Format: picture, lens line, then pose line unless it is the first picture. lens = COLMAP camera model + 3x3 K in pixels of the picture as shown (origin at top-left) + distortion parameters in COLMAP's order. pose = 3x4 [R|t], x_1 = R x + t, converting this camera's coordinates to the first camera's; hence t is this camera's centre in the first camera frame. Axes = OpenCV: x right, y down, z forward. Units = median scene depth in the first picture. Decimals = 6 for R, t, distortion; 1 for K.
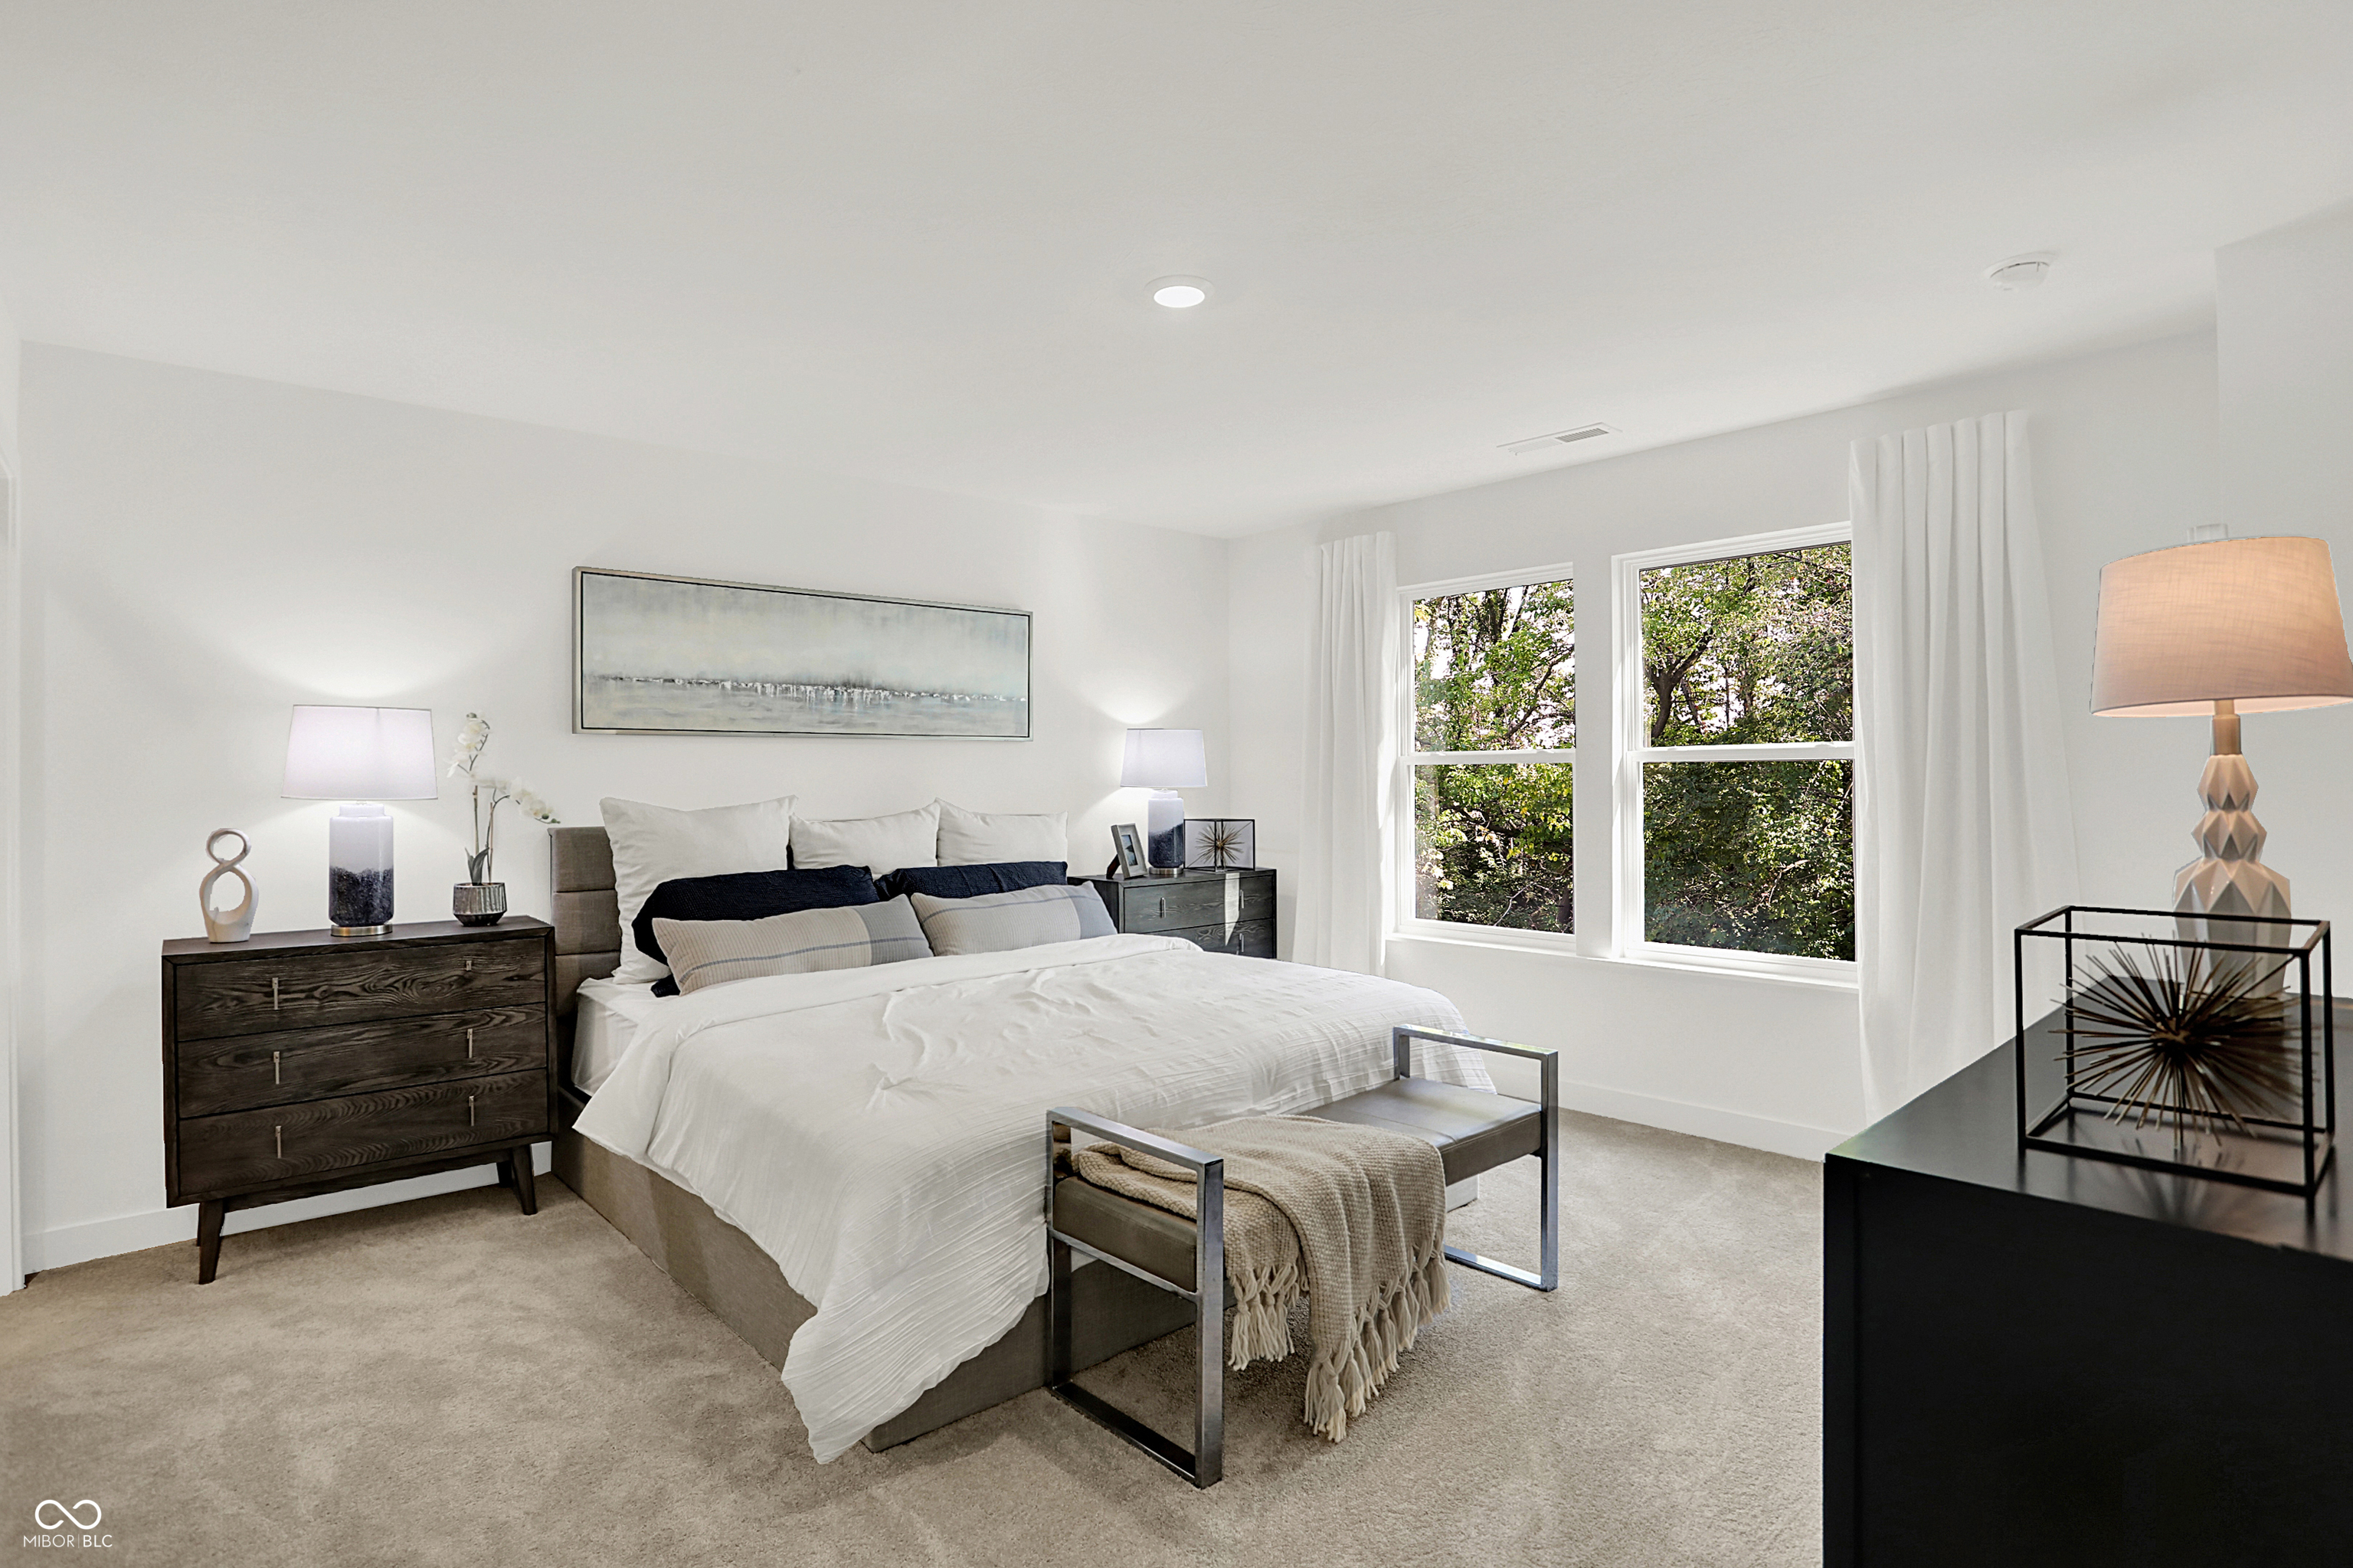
lens RADIAL K [[1203.9, 0, 1176.5], [0, 1203.9, 774.5], [0, 0, 1]] dist [-0.004722, -0.000167]
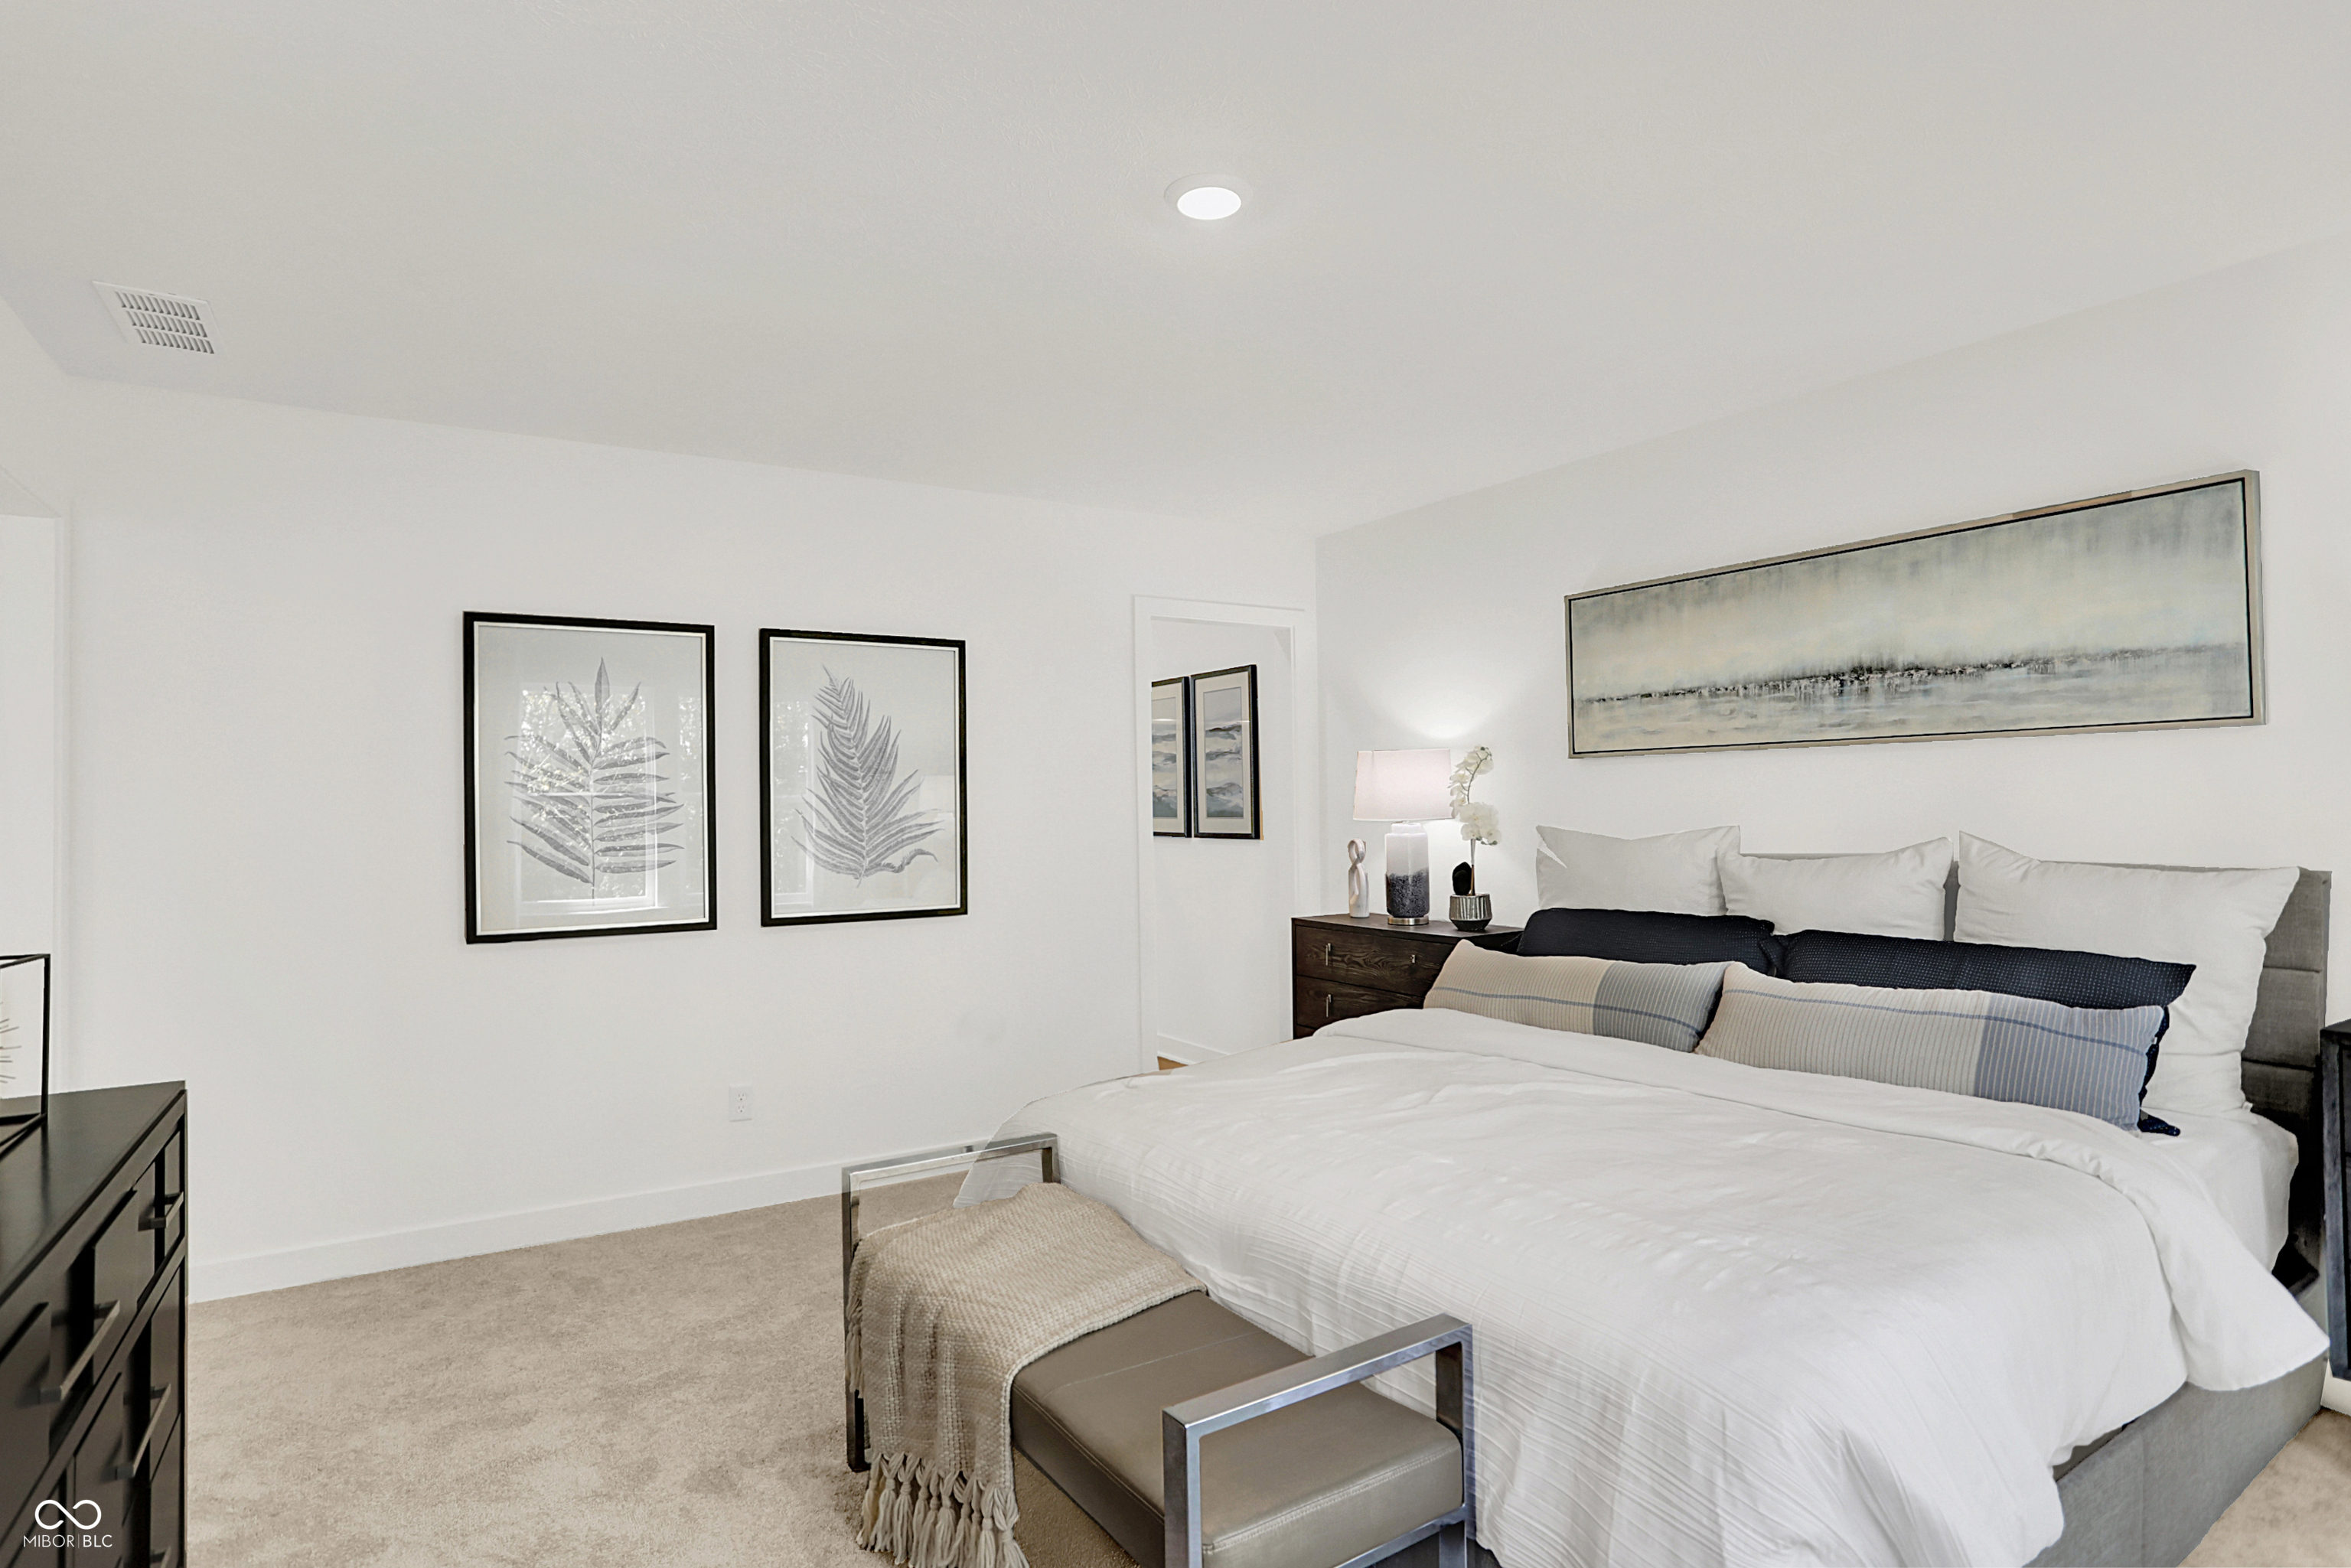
lens RADIAL K [[1202.8, 0, 1173.4], [0, 1202.8, 796.7], [0, 0, 1]] dist [-0.004722, -0.000167]
pose [[-0.112332, -0.011218, -0.993607, 0.514764], [0.001268, 0.999934, -0.011433, 0.008813], [0.993670, -0.002545, -0.112311, 0.726436]]
